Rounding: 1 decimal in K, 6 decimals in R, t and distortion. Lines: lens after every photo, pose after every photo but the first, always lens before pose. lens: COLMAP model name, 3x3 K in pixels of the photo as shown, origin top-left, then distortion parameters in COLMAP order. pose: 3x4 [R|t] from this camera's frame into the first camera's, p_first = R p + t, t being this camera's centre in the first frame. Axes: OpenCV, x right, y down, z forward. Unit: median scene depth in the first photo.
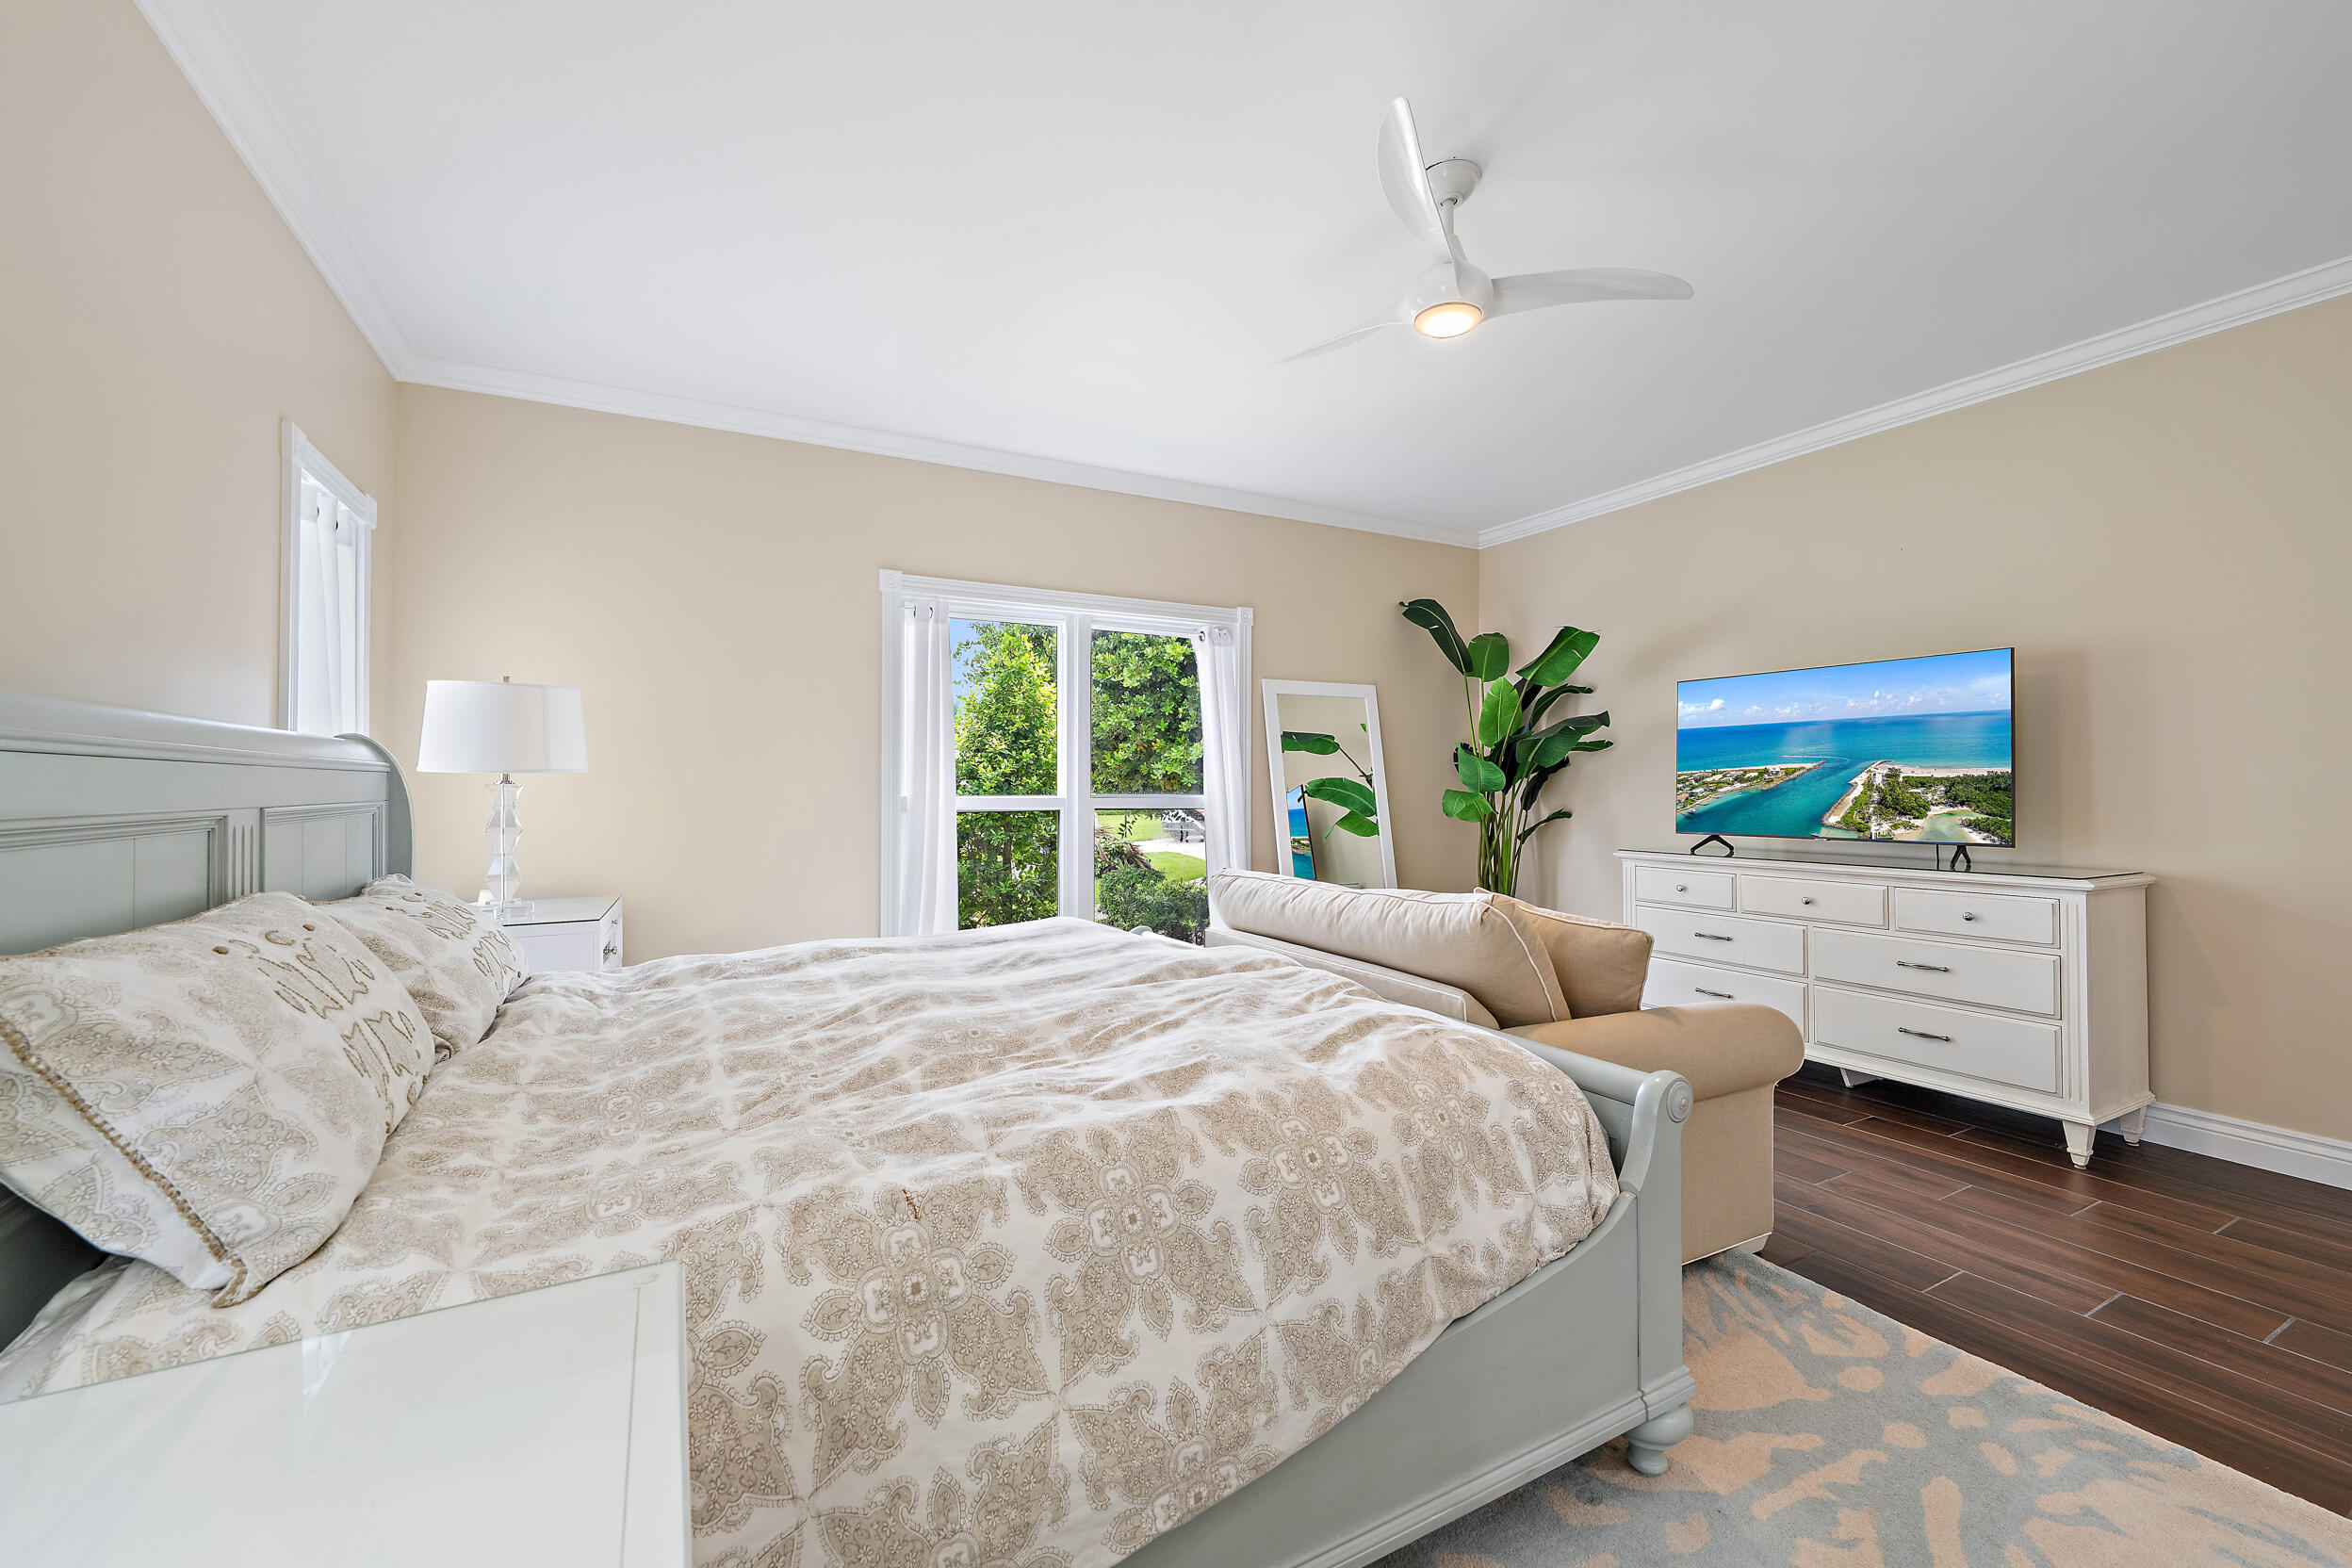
lens RADIAL K [[934.2, 0, 1180.9], [0, 934.2, 776.1], [0, 0, 1]] dist [-0.000344, -0.000104]
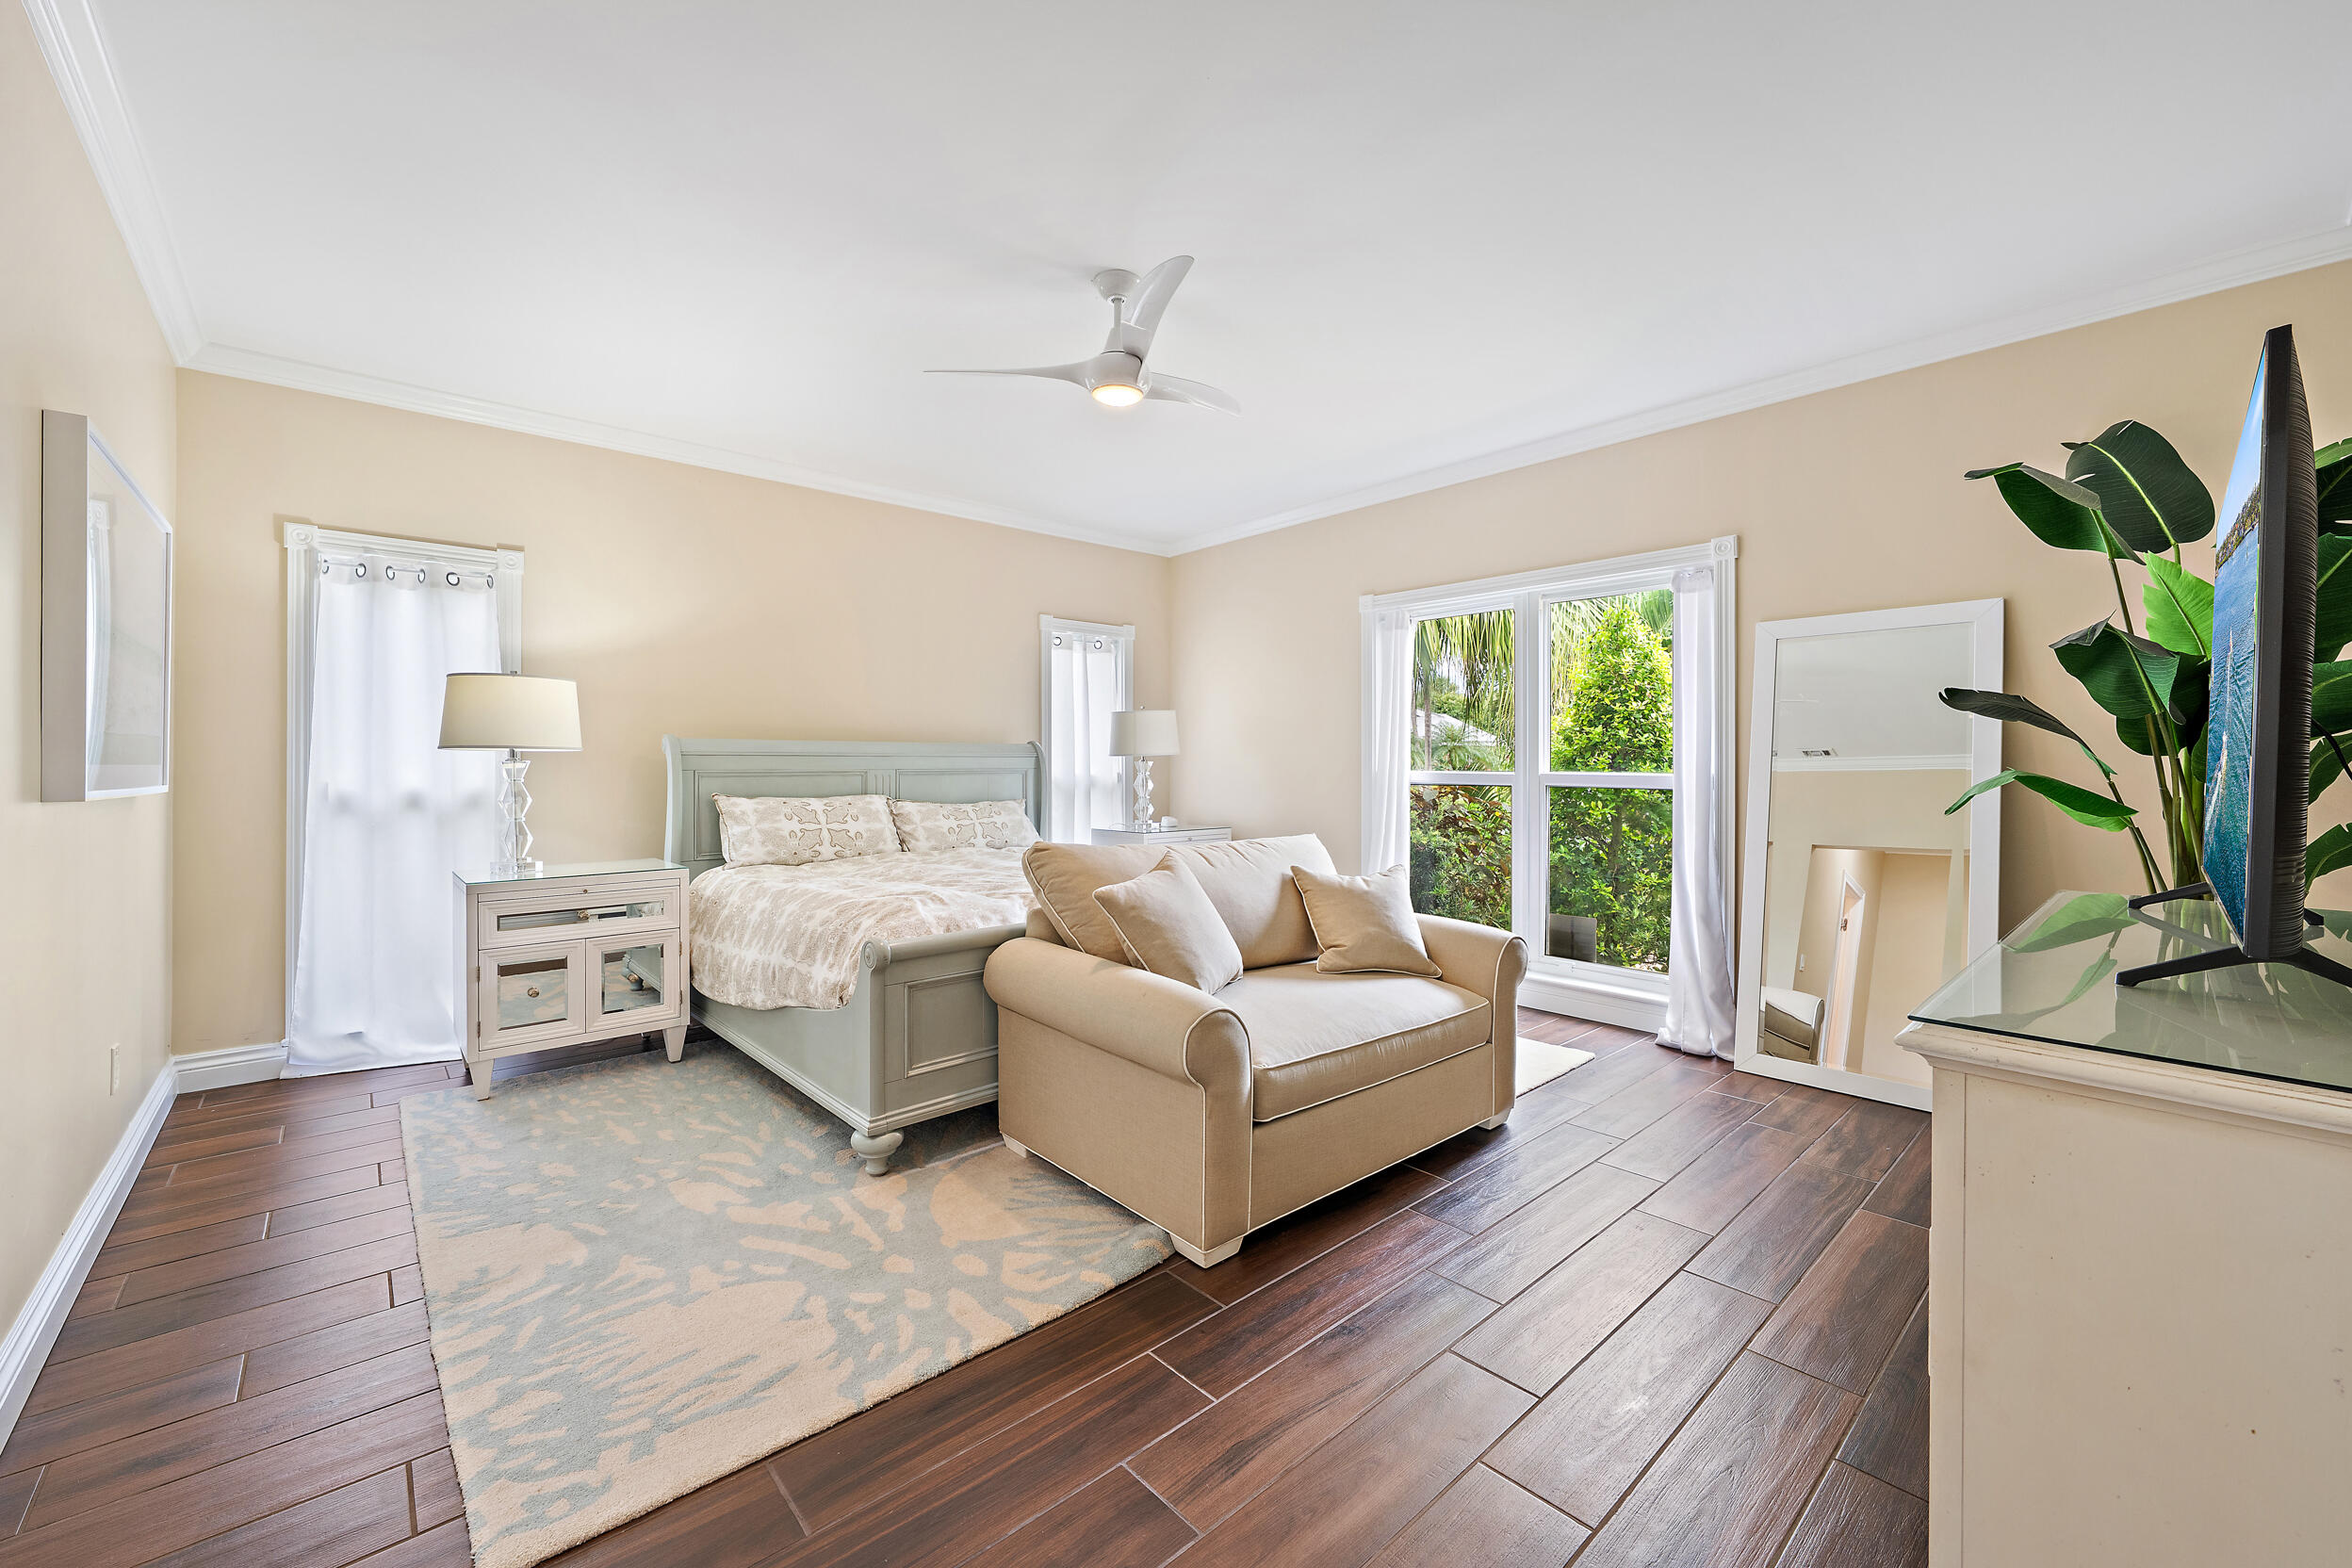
lens RADIAL K [[934.2, 0, 1180.9], [0, 934.2, 776.1], [0, 0, 1]] dist [-0.000344, -0.000104]
pose [[0.234404, 0.012846, -0.972054, 0.883242], [0.009973, 0.999828, 0.015618, 0.005316], [0.972088, -0.013355, 0.234236, 0.453417]]
